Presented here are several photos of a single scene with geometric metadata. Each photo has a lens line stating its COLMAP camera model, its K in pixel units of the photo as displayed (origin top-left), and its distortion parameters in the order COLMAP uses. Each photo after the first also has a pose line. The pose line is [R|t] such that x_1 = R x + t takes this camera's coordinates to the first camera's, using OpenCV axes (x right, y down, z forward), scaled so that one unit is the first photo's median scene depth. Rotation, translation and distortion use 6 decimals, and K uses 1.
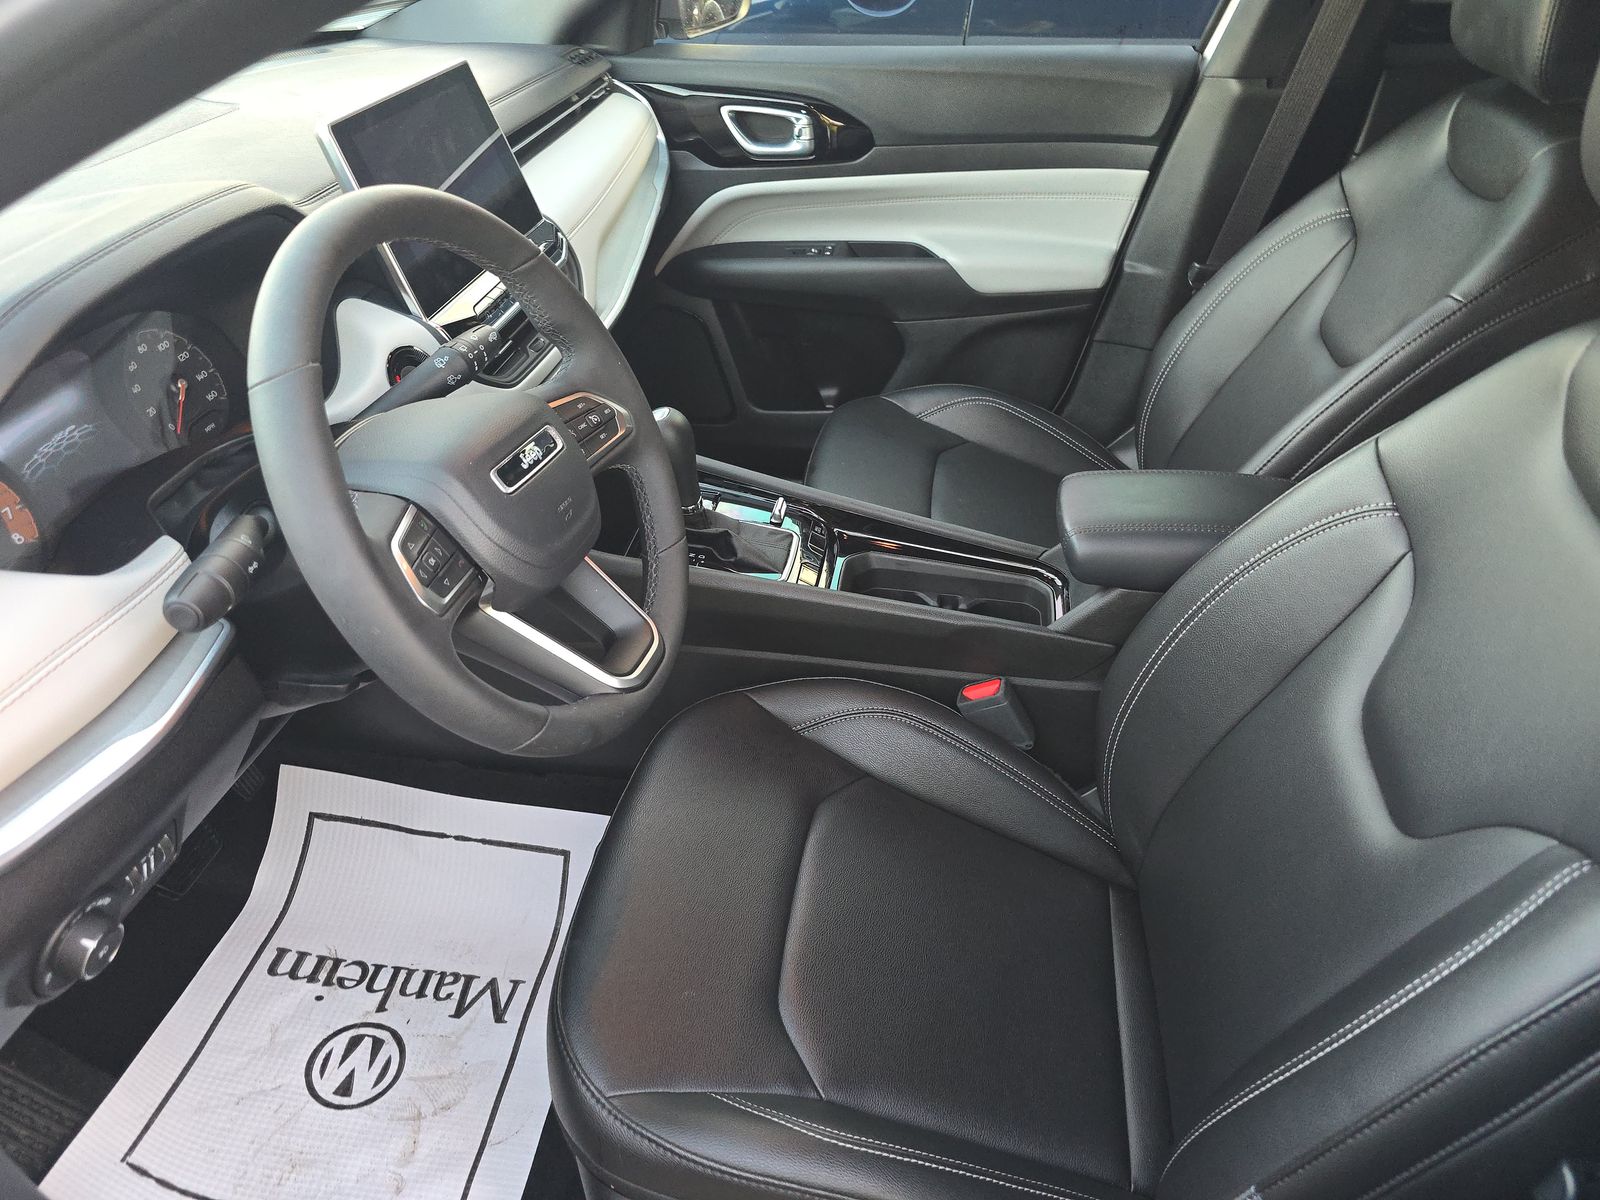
lens RADIAL K [[1091.7, 0, 800.0], [0, 1091.7, 600.0], [0, 0, 1]] dist [0.047518, -0.042811]
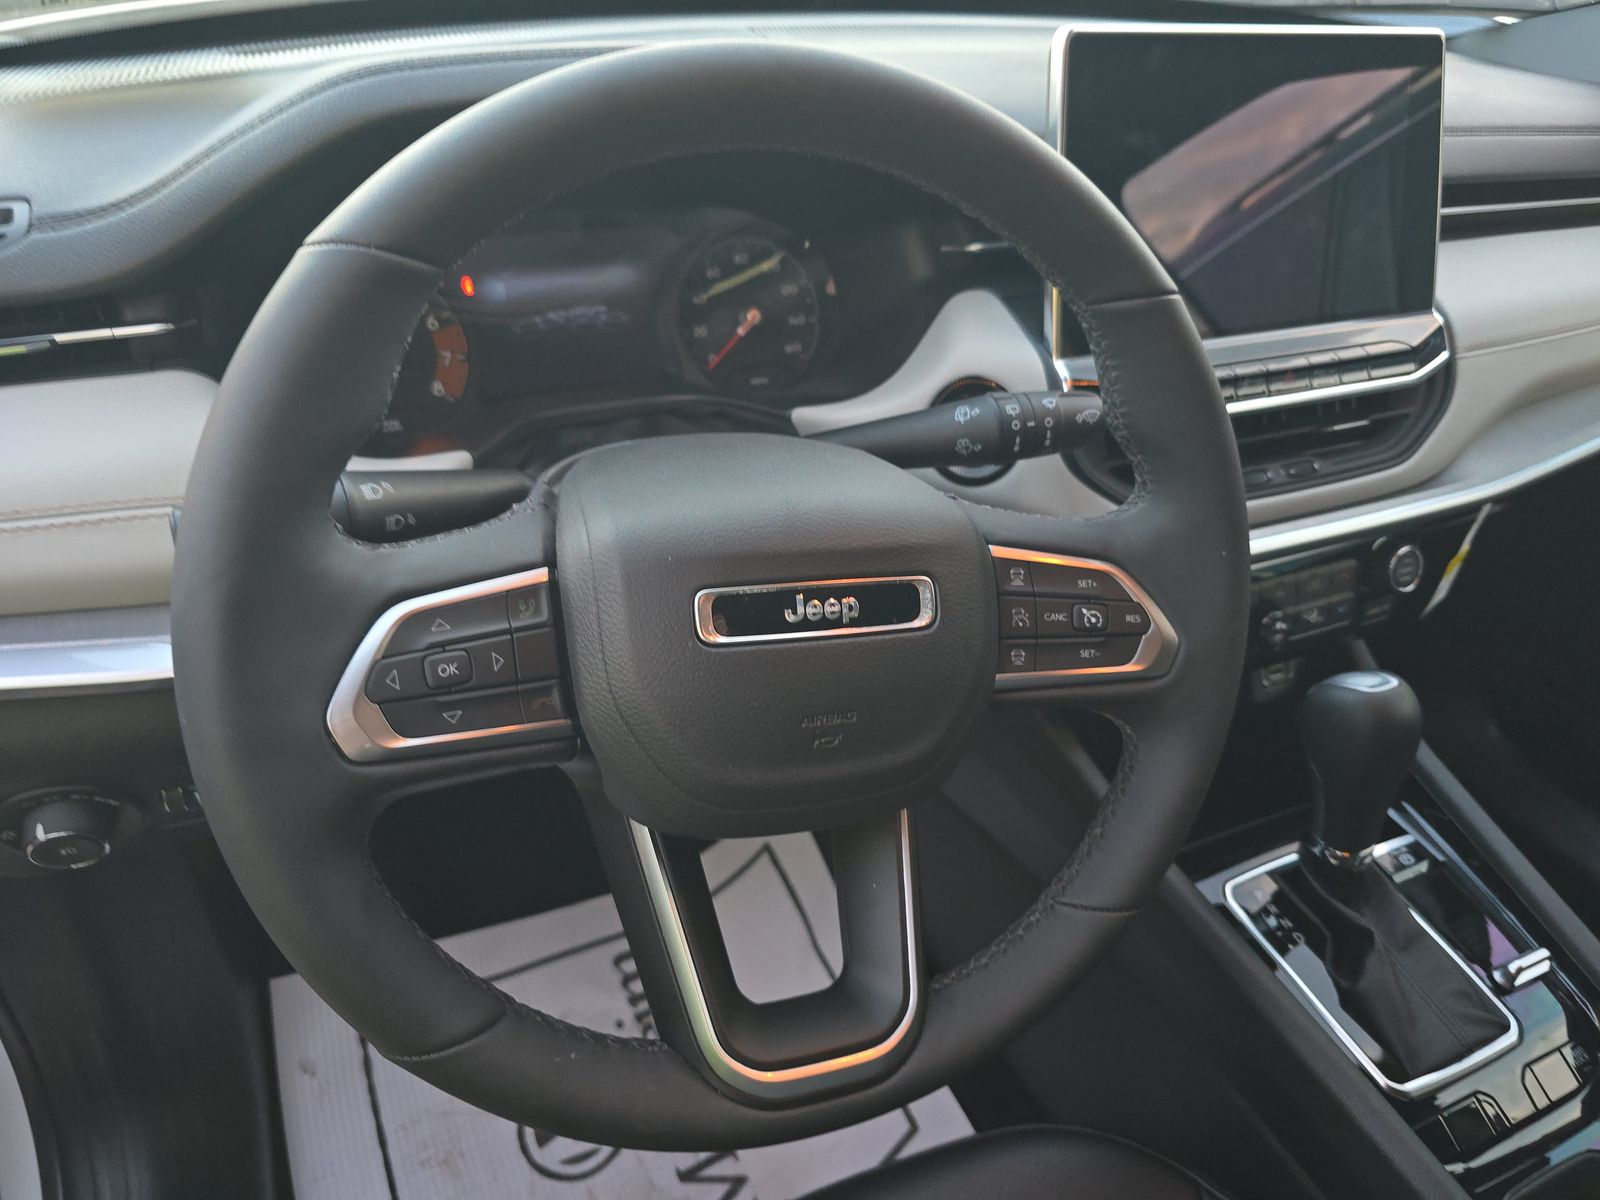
lens RADIAL K [[1091.7, 0, 800.0], [0, 1091.7, 600.0], [0, 0, 1]] dist [0.047518, -0.042811]
pose [[0.560772, 0.493033, -0.665171, 0.045456], [-0.537853, 0.827703, 0.160067, -0.113906], [0.629482, 0.268004, 0.729333, 0.339189]]
